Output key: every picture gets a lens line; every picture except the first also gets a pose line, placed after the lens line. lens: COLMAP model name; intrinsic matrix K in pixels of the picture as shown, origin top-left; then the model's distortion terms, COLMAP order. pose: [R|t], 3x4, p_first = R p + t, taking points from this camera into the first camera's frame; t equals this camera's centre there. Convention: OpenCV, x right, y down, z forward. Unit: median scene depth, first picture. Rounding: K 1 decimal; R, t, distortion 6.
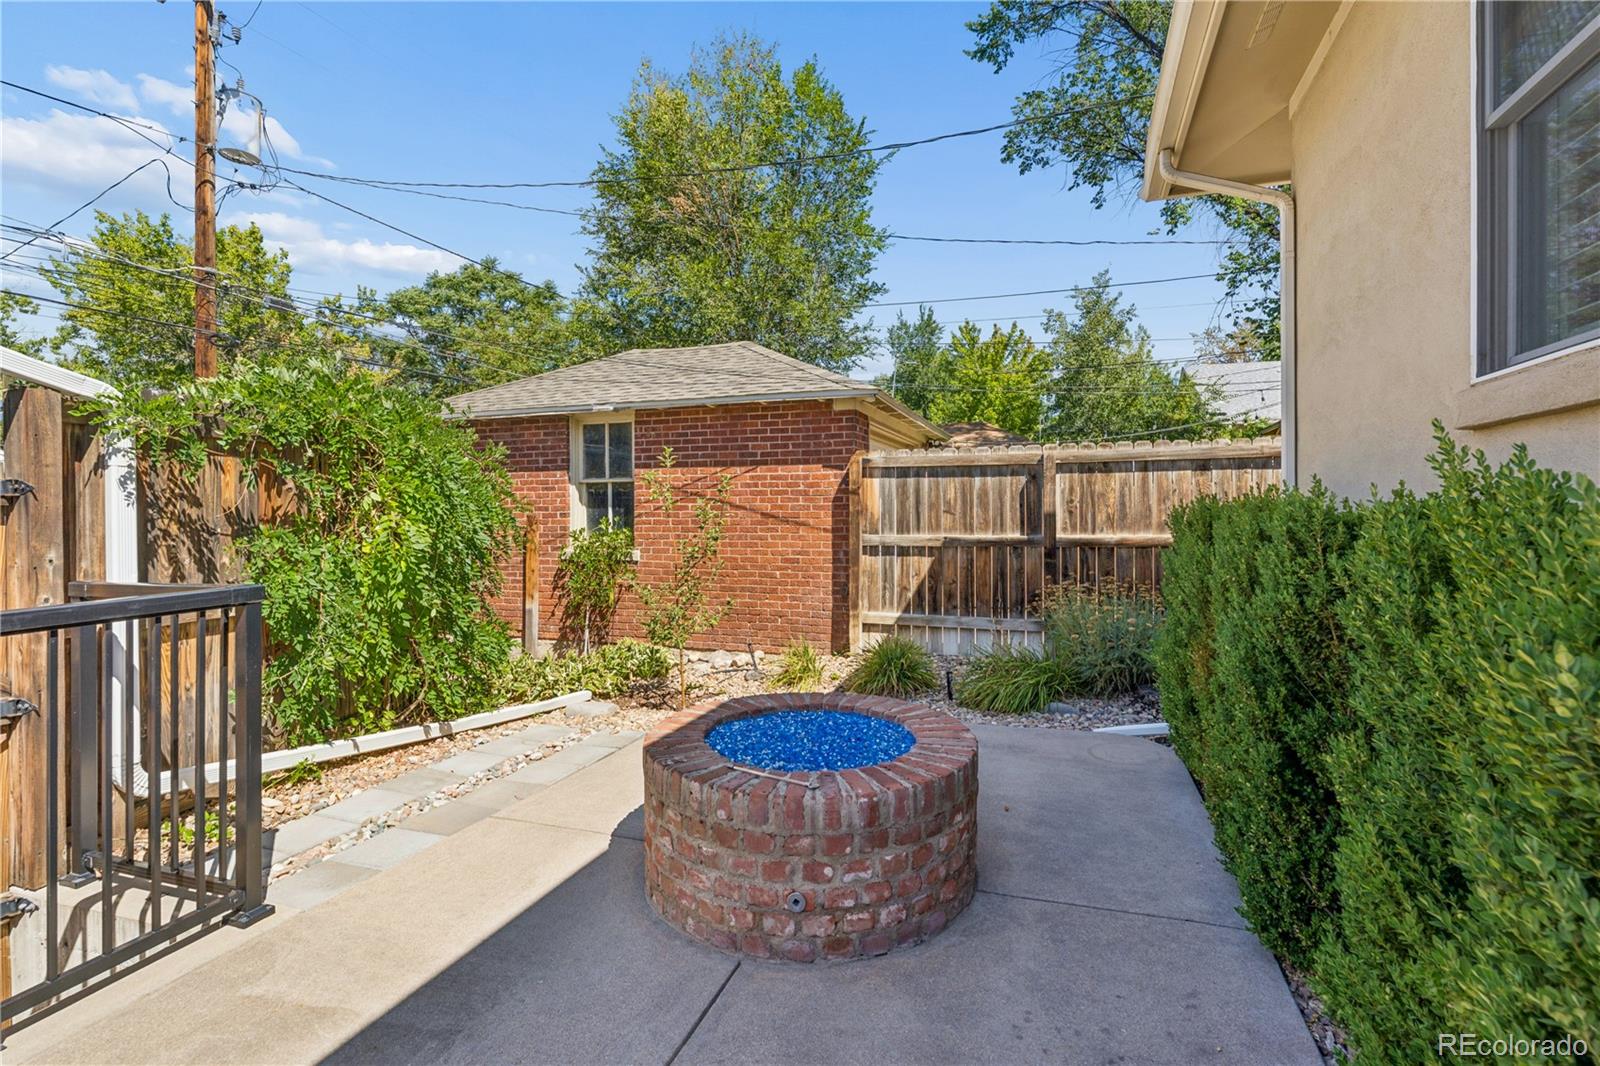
lens RADIAL K [[734.0, 0, 804.6], [0, 734.0, 506.0], [0, 0, 1]] dist [0.000605, 0.000128]
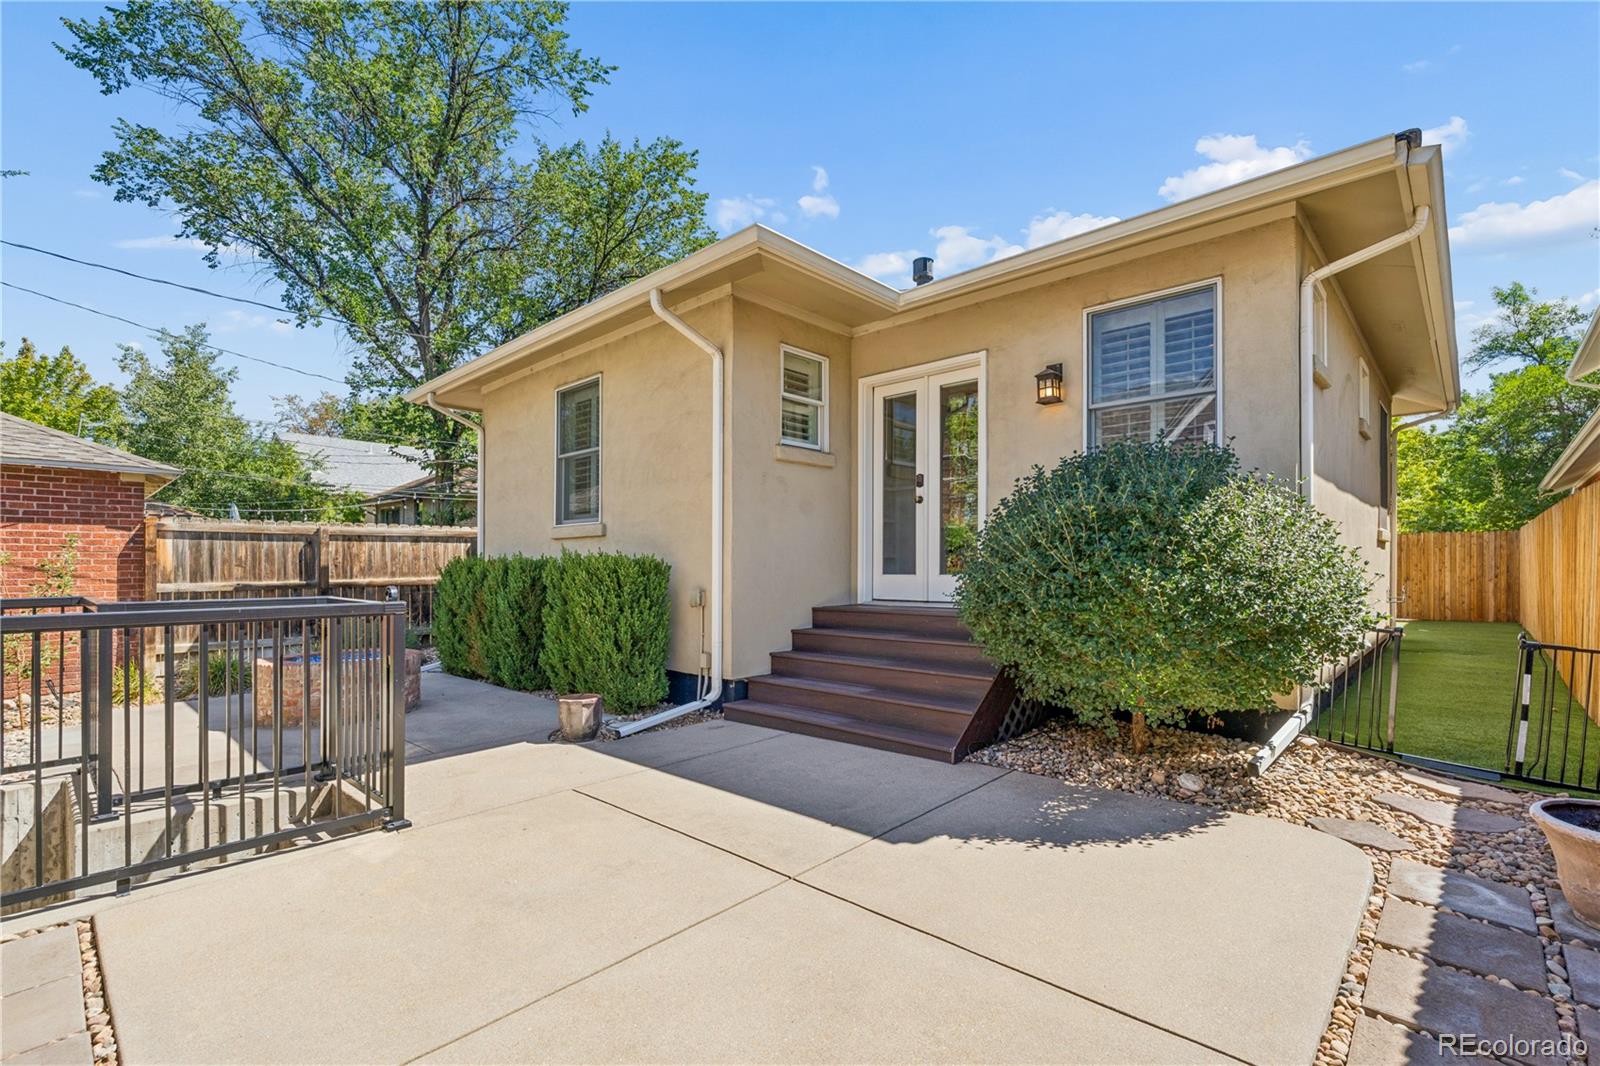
lens RADIAL K [[711.5, 0, 800.9], [0, 711.5, 539.8], [0, 0, 1]] dist [-0.002554, -0.000323]
pose [[0.408607, 0.035819, 0.912007, -0.577550], [0.000903, 0.999213, -0.039649, 0.012956], [-0.912710, 0.017025, 0.408254, -0.498406]]
